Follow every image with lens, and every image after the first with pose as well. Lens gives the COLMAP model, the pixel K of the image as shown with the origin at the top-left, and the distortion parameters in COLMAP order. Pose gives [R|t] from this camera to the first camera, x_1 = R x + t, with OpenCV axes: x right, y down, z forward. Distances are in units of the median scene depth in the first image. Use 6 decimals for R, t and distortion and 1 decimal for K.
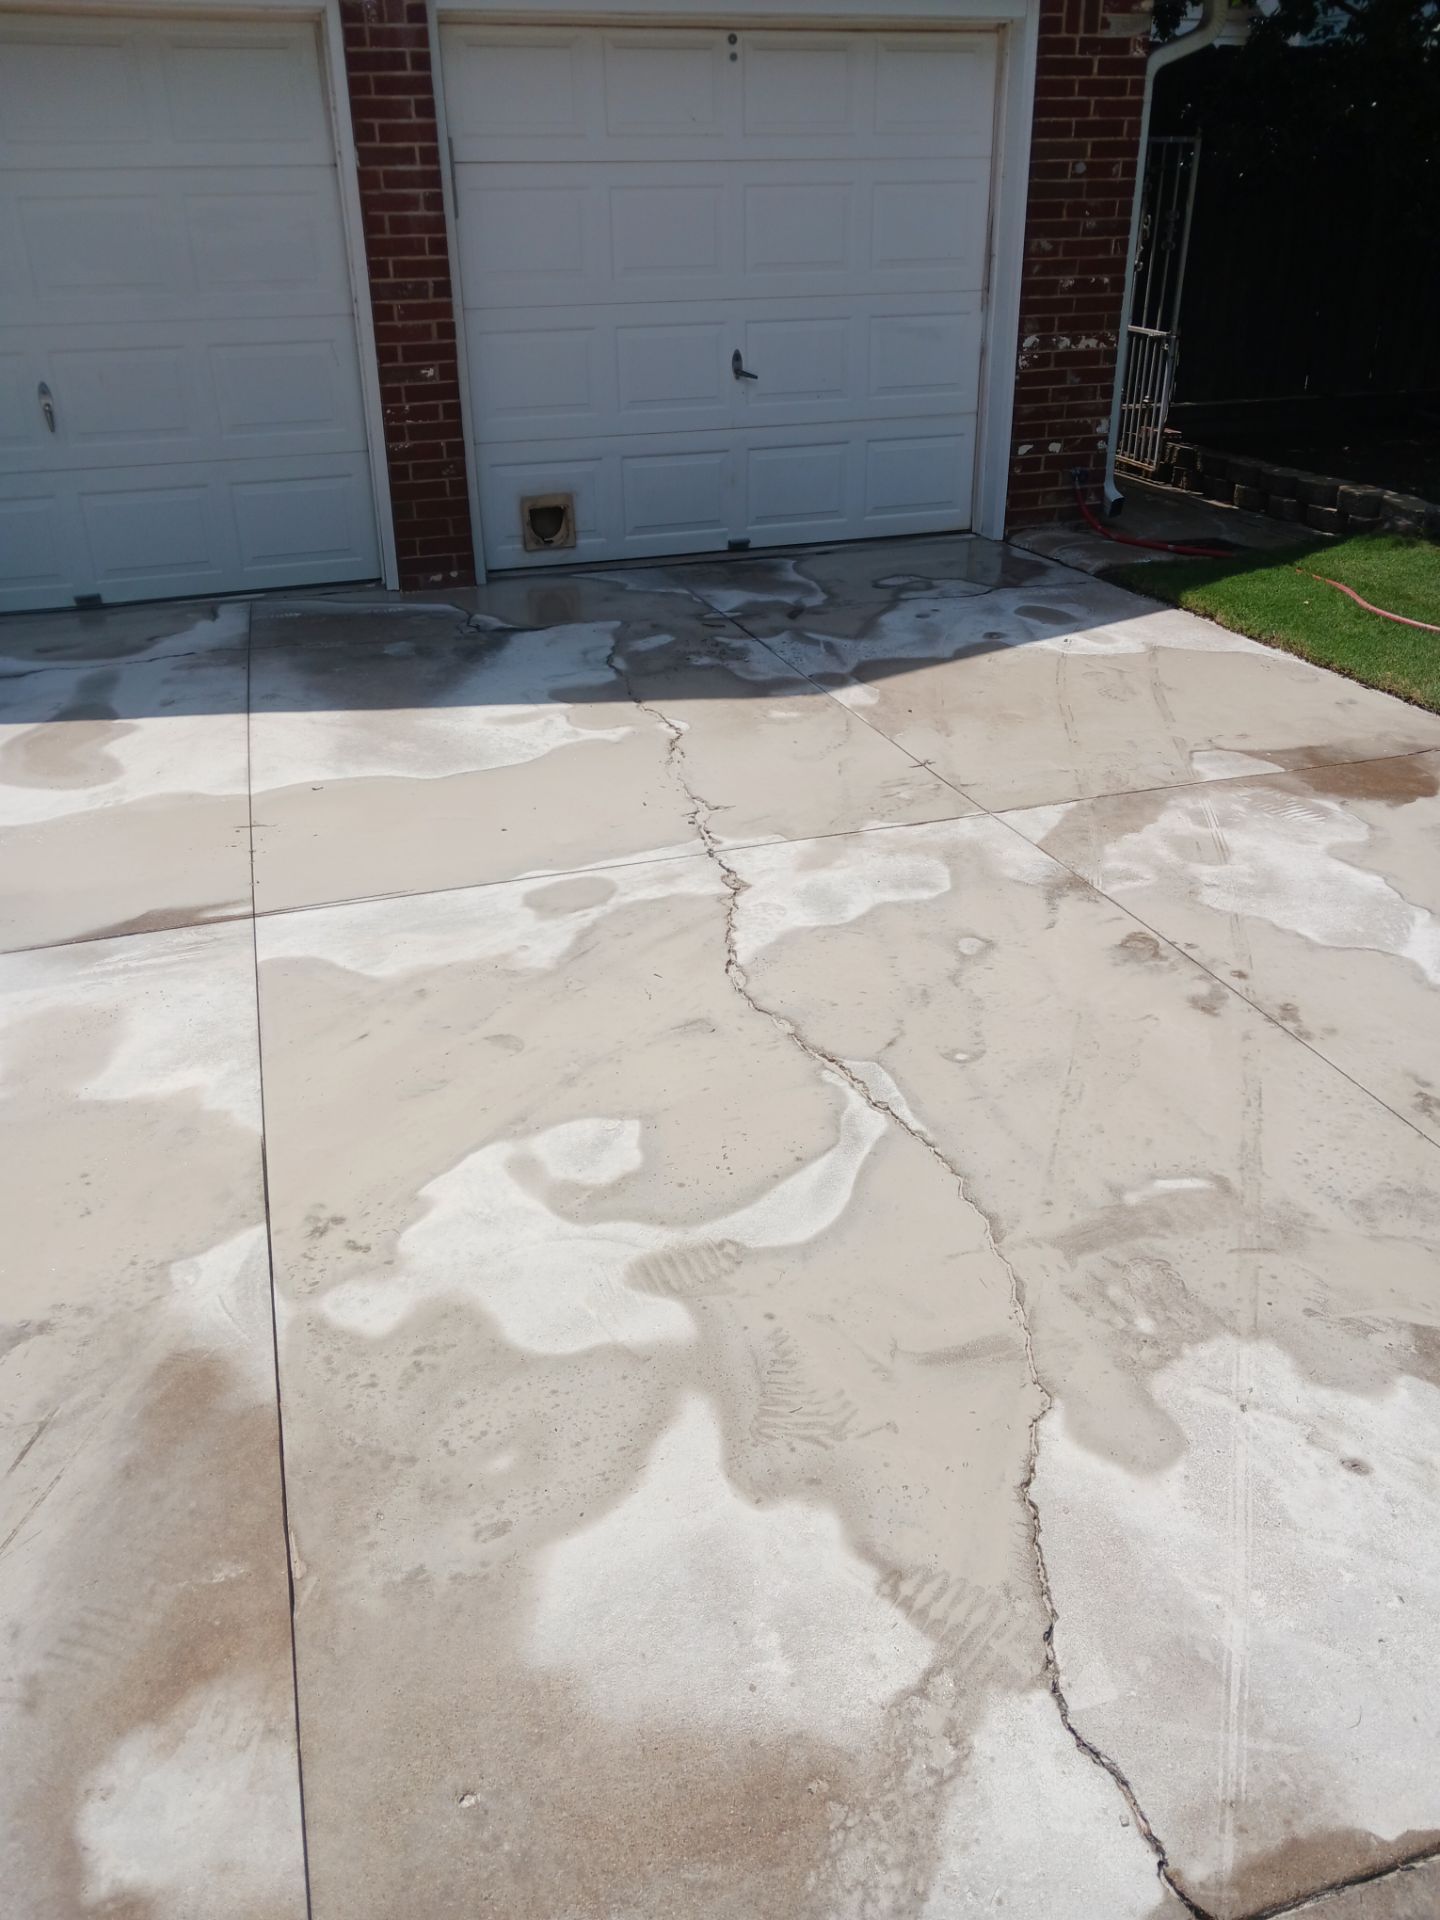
lens RADIAL K [[1490.8, 0, 721.8], [0, 1490.8, 974.1], [0, 0, 1]] dist [-0.020056, 0.015676]
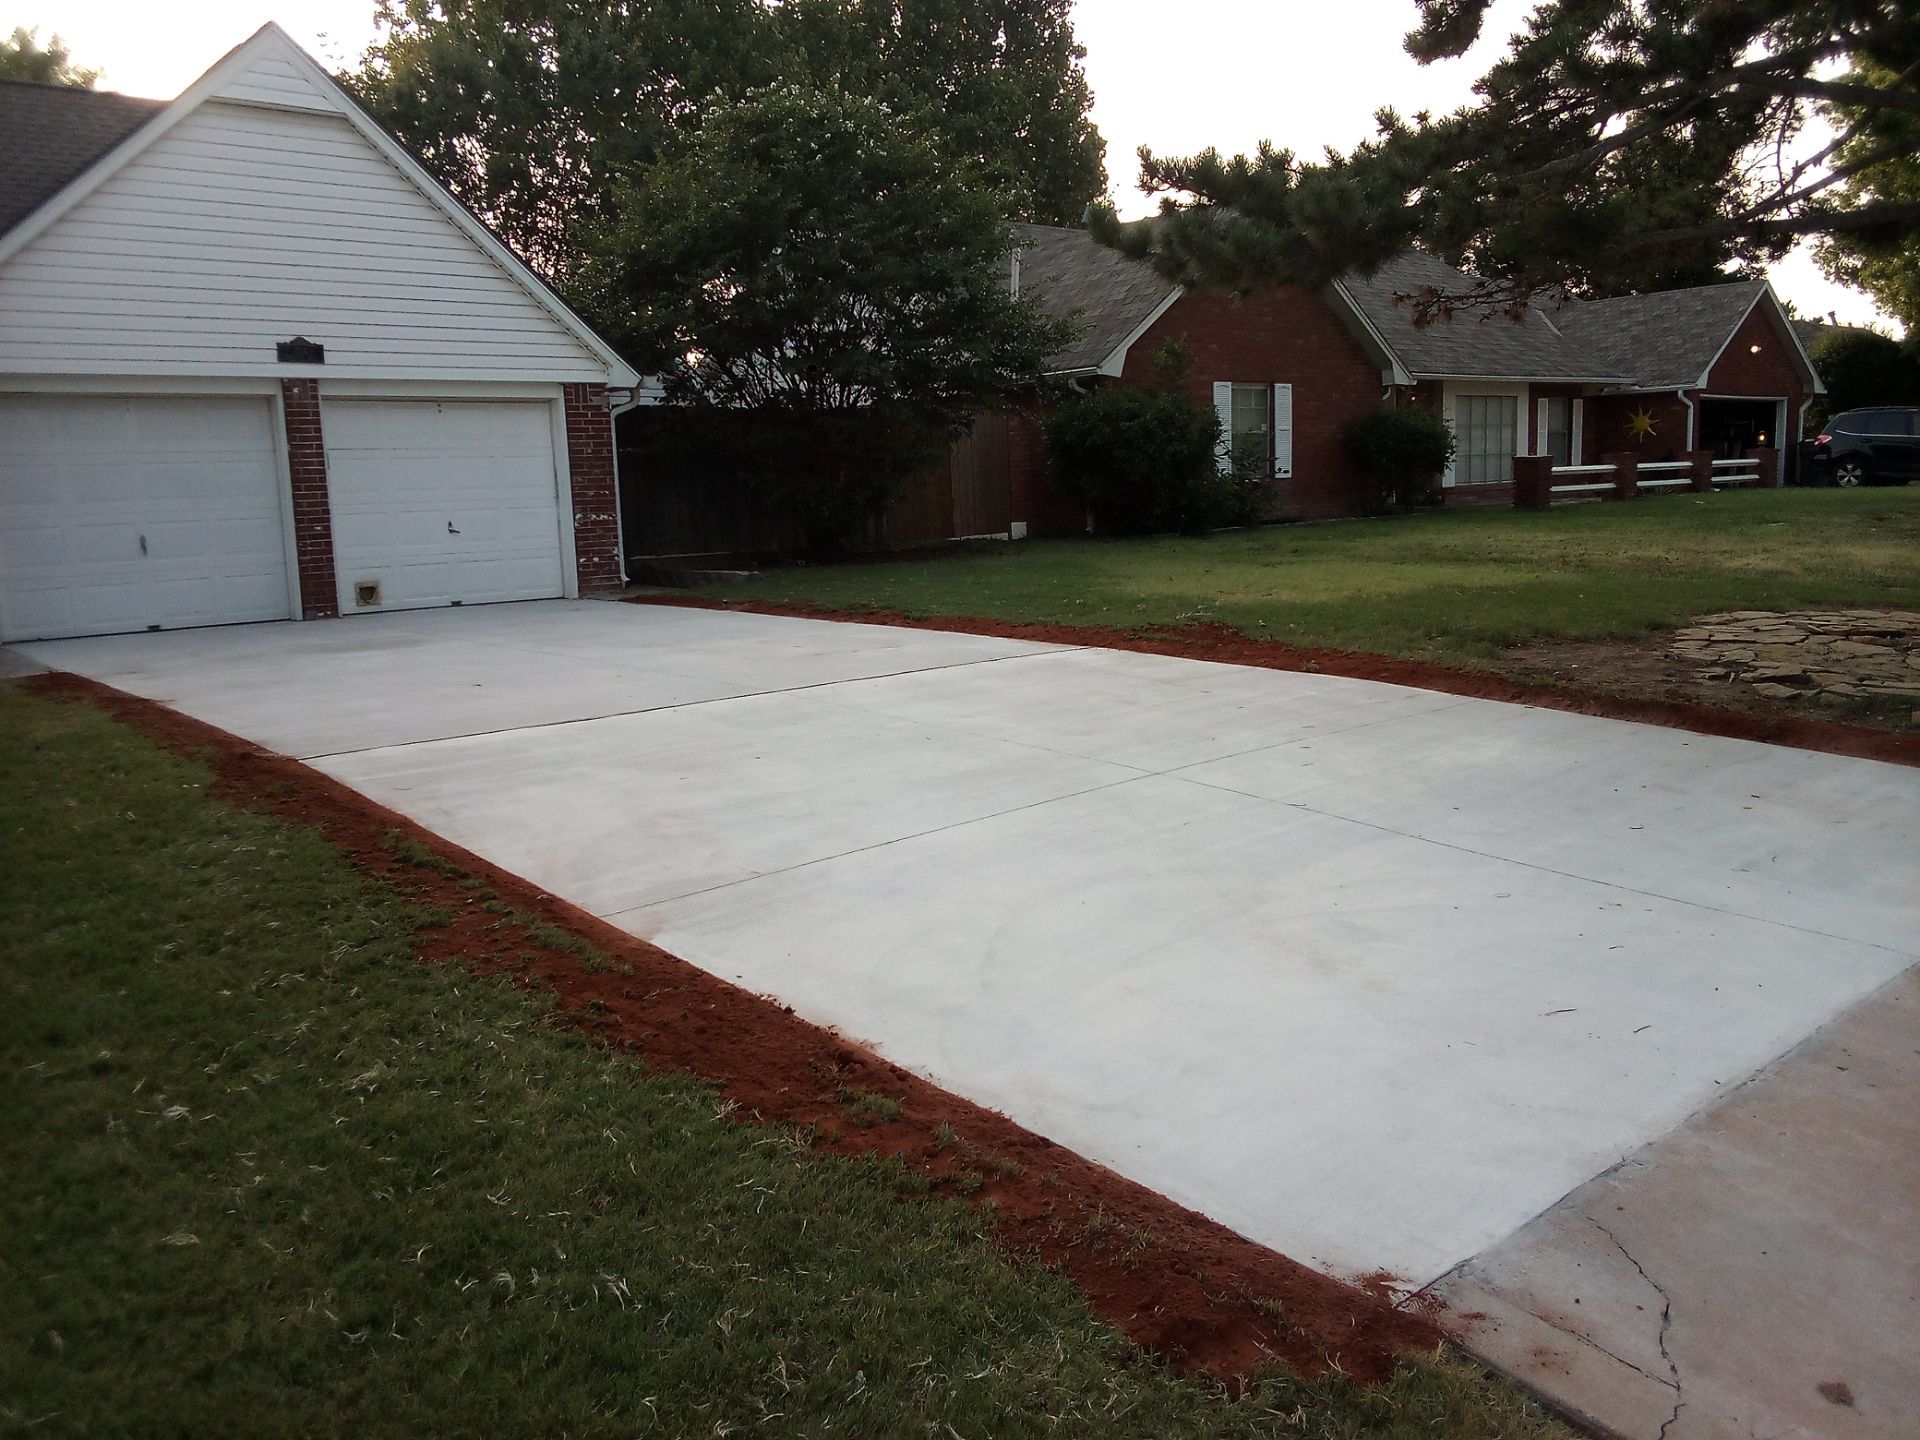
lens RADIAL K [[1514.2, 0, 958.2], [0, 1514.2, 719.0], [0, 0, 1]] dist [0.015438, -0.040516]
pose [[0.923971, -0.074329, 0.375170, -0.171731], [0.195508, 0.934878, -0.296278, 0.746253], [-0.328716, 0.347101, 0.878332, -1.271220]]
